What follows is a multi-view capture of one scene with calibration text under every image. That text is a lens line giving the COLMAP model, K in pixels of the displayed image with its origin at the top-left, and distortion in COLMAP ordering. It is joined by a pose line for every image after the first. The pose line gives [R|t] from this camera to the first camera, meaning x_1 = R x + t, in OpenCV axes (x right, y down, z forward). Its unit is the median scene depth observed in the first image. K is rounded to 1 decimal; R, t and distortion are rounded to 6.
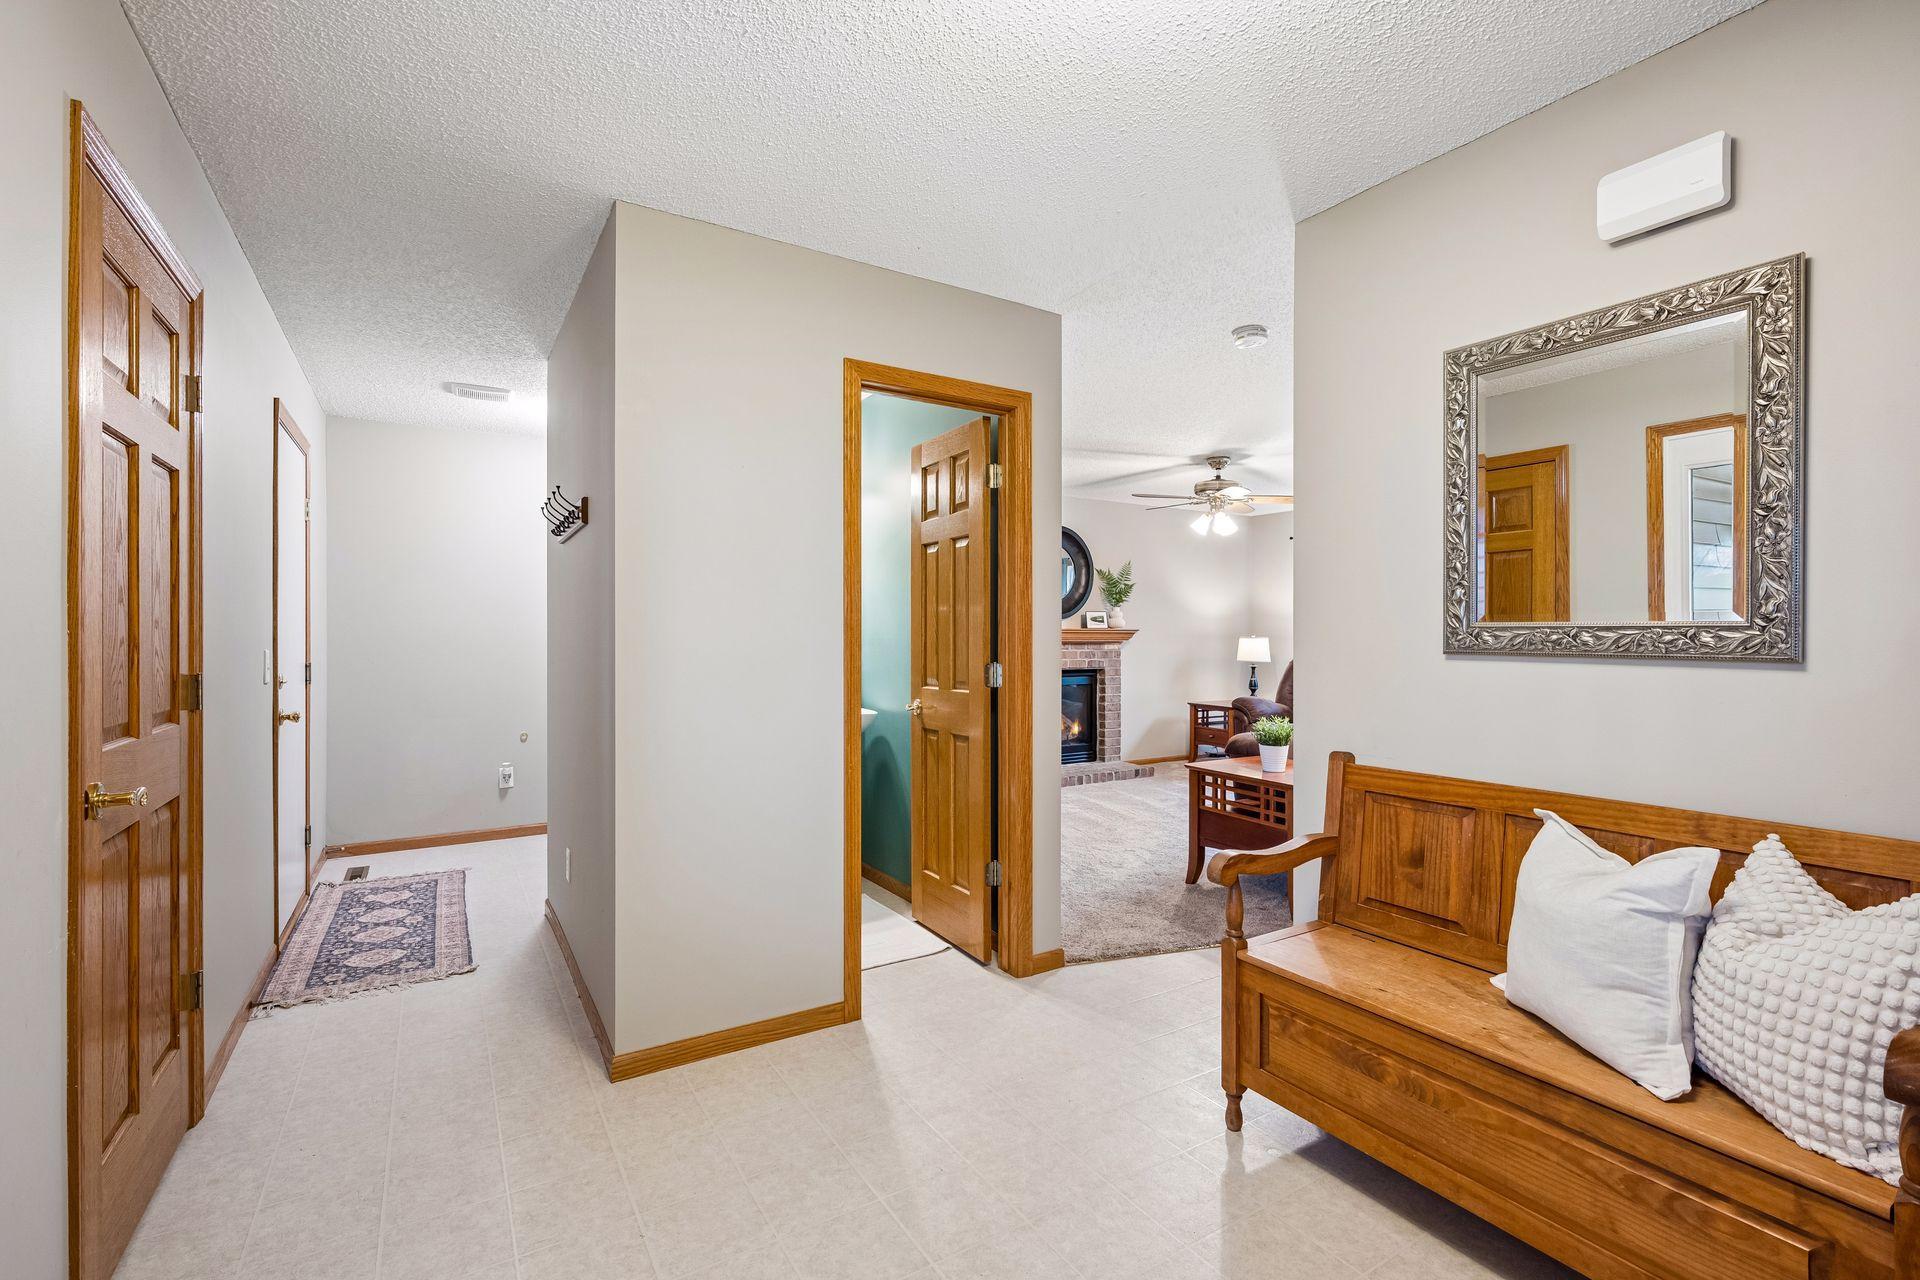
lens RADIAL K [[879.6, 0, 960.7], [0, 879.6, 633.6], [0, 0, 1]] dist [0.001468, 0.000071]
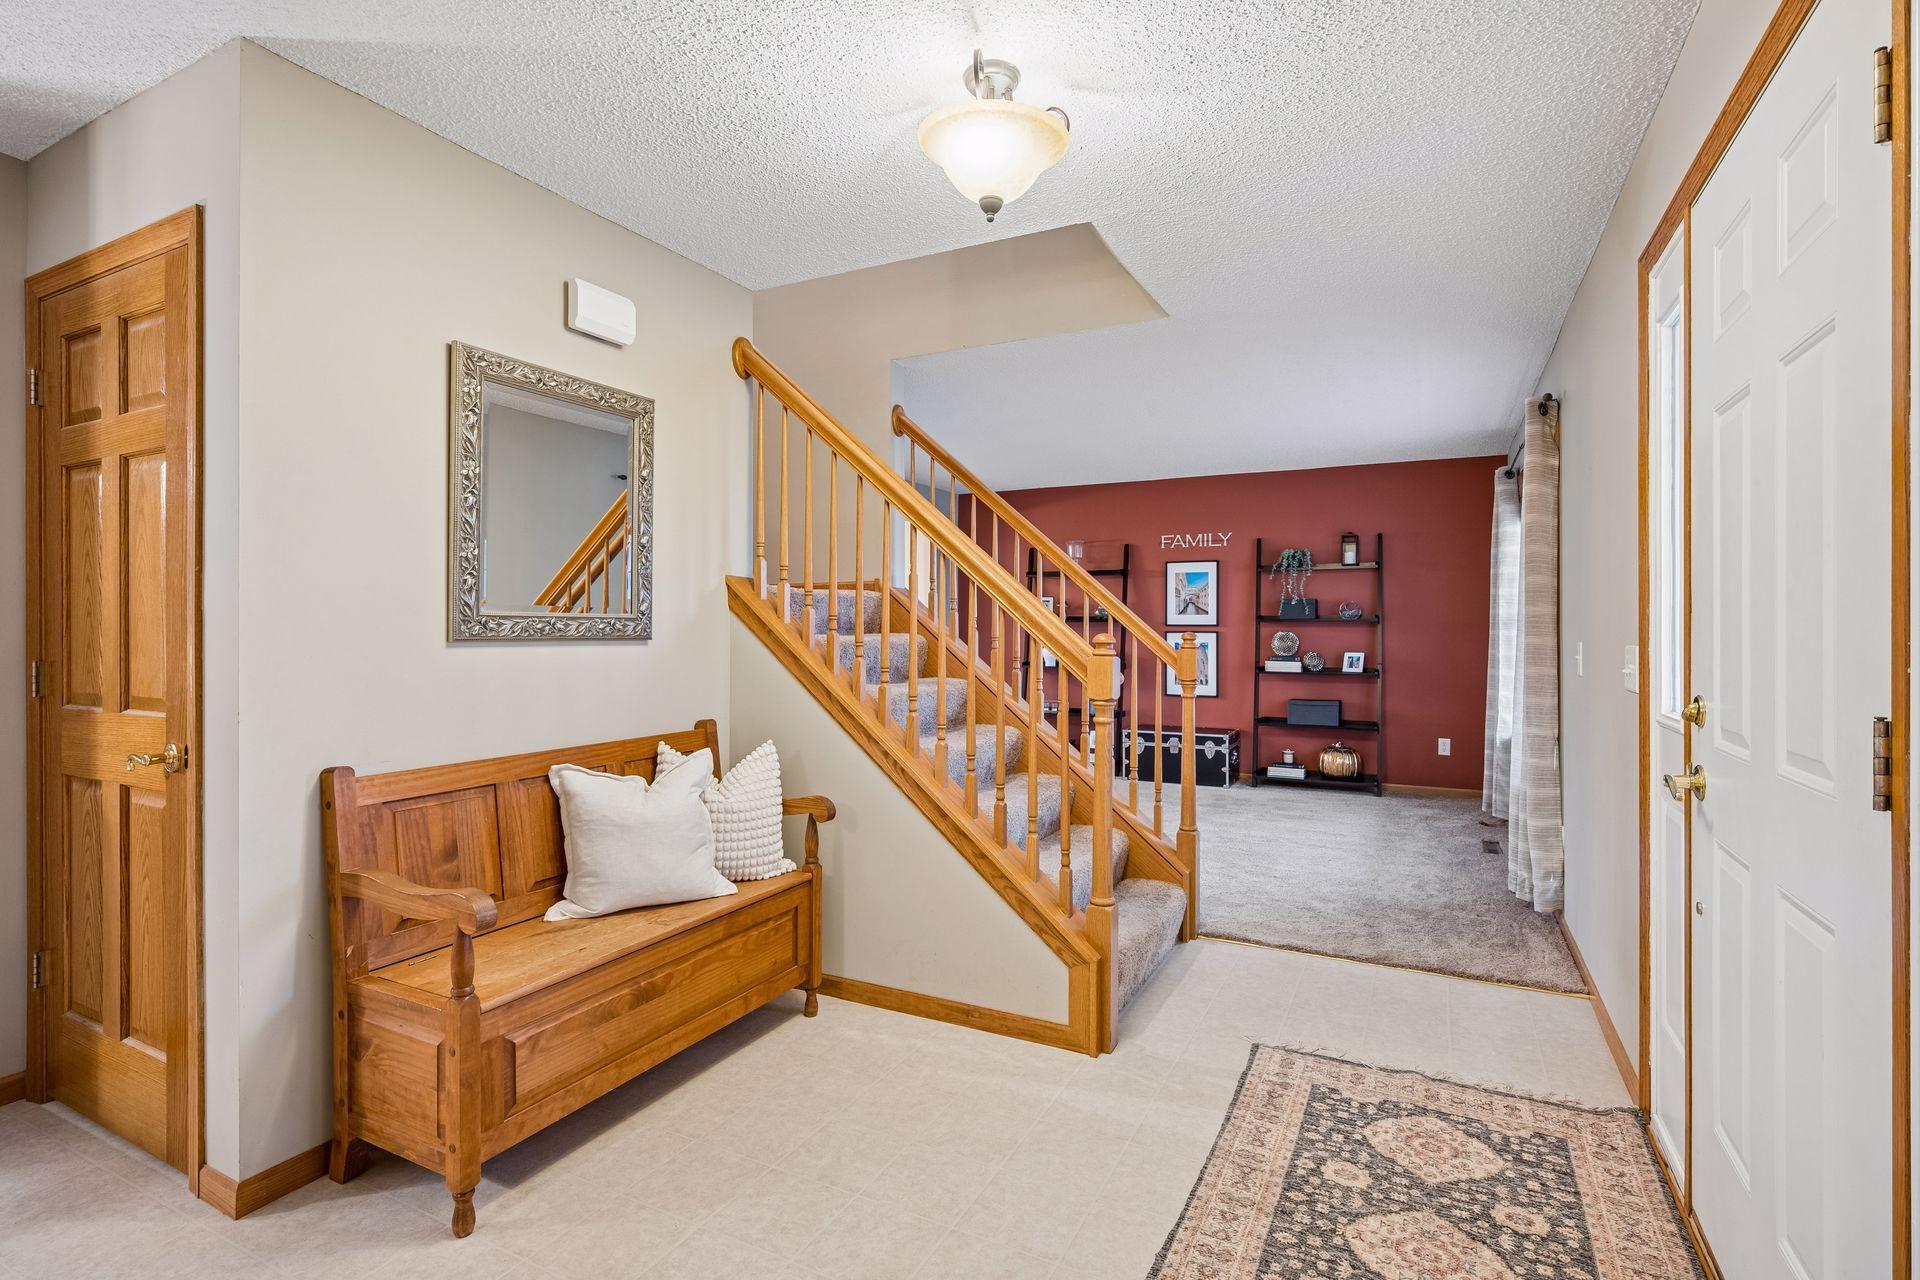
lens RADIAL K [[879.6, 0, 963.7], [0, 879.6, 632.9], [0, 0, 1]] dist [0.001468, 0.000071]
pose [[-0.514236, -0.010018, 0.857590, -0.604698], [-0.002607, 0.999945, 0.010117, 0.000970], [-0.857645, 0.002967, -0.514234, 1.004890]]
